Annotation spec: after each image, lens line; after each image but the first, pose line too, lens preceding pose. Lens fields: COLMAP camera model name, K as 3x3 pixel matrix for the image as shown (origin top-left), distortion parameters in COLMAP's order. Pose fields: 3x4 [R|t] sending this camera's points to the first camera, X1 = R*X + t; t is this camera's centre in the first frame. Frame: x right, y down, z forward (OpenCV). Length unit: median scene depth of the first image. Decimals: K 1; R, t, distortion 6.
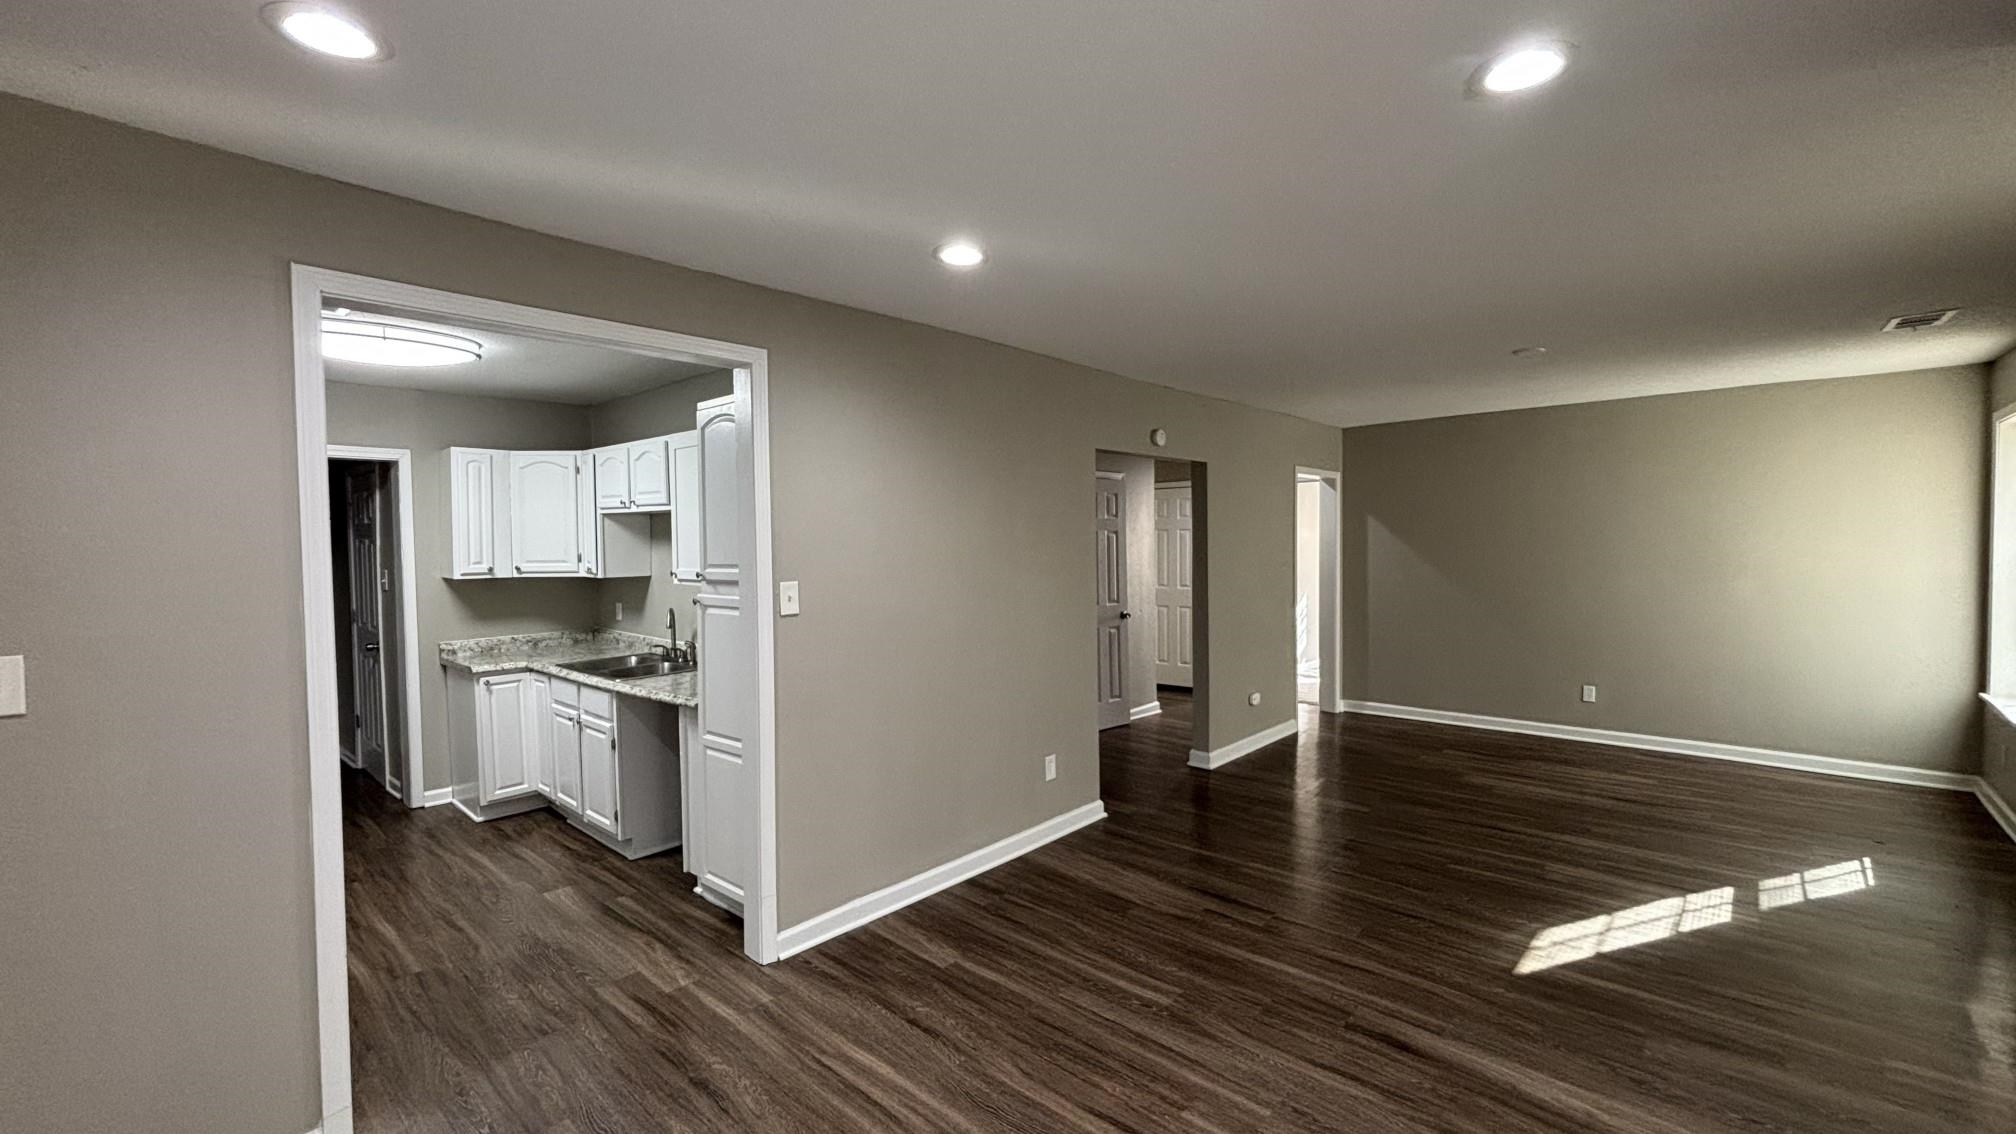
lens RADIAL K [[828.5, 0, 997.0], [0, 828.5, 564.1], [0, 0, 1]] dist [-0.001556, -0.000511]
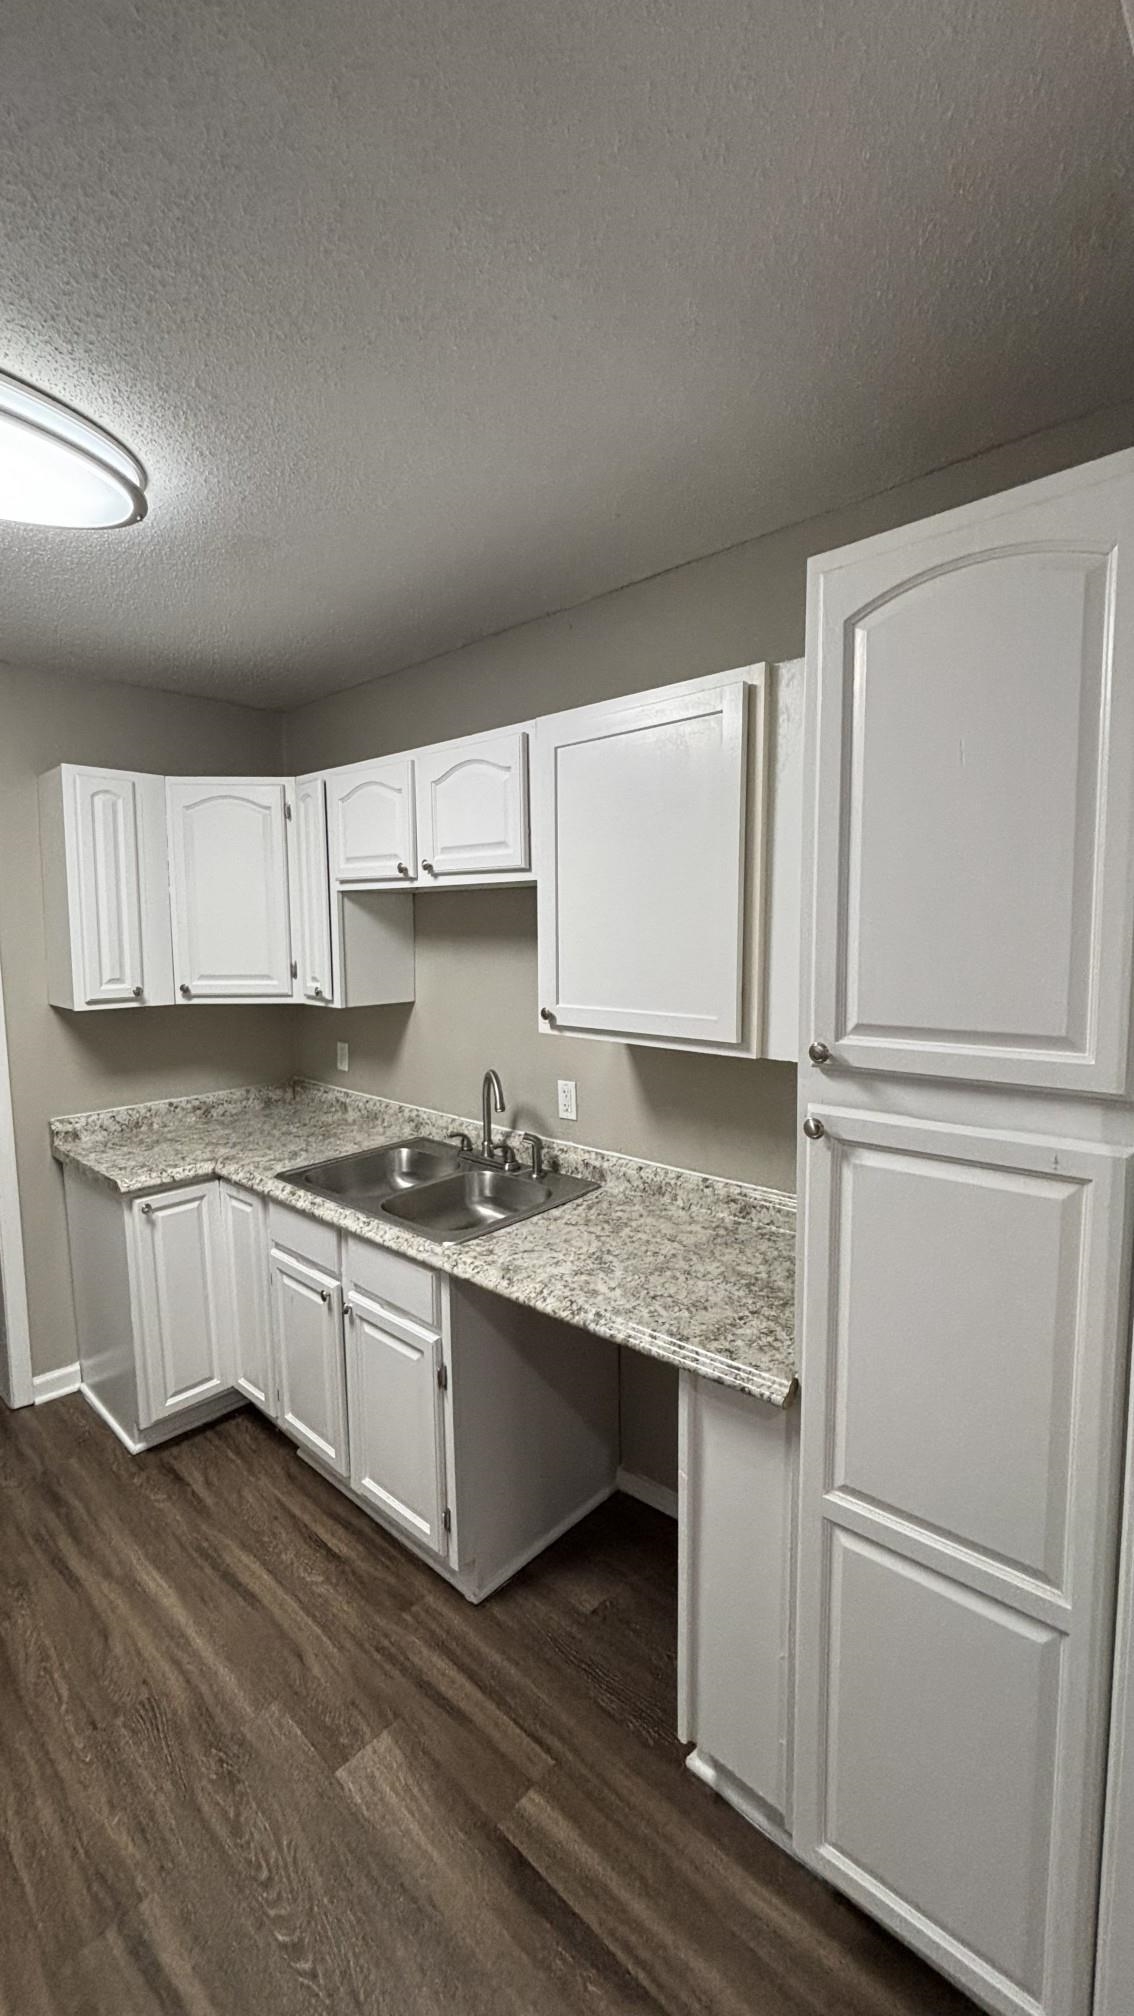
lens RADIAL K [[828.5, 0, 579.4], [0, 828.5, 1004.8], [0, 0, 1]] dist [-0.001556, -0.000511]
pose [[0.999986, 0.003537, 0.003919, -0.337736], [-0.003770, 0.998126, 0.061071, -0.021160], [-0.003696, -0.061085, 0.998126, 0.472204]]
